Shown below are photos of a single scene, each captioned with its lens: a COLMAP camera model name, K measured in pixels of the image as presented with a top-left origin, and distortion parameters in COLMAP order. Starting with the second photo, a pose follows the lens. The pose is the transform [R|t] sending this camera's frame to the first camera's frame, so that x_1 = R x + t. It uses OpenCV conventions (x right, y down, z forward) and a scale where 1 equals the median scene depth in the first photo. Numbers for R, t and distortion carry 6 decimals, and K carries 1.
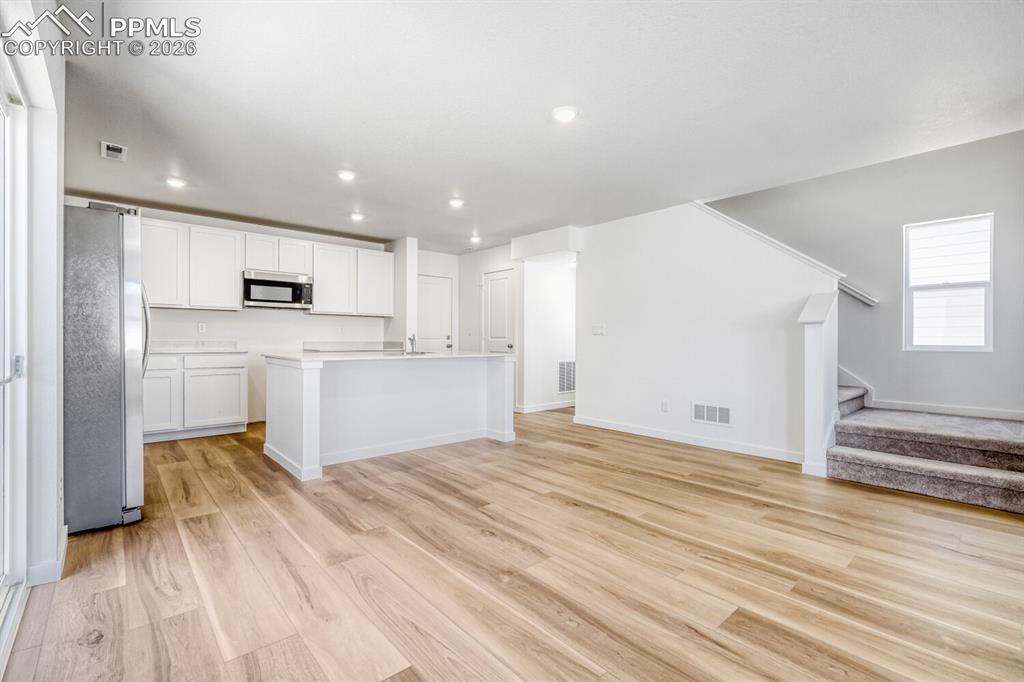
lens RADIAL K [[438.0, 0, 514.8], [0, 438.0, 338.3], [0, 0, 1]] dist [-0.001350, -0.000002]
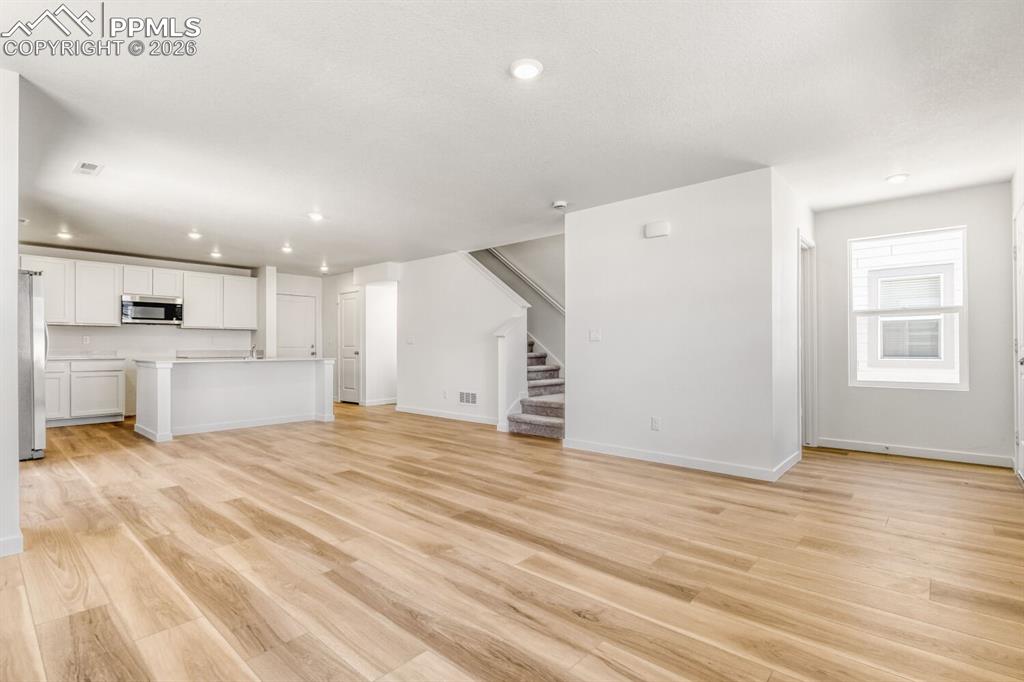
lens RADIAL K [[459.5, 0, 502.2], [0, 459.5, 343.3], [0, 0, 1]] dist [0.000483, 0.000490]
pose [[0.993894, -0.005351, 0.110209, 0.375865], [0.005941, 0.999970, -0.005032, -0.001484], [-0.110179, 0.005656, 0.993896, -0.510122]]
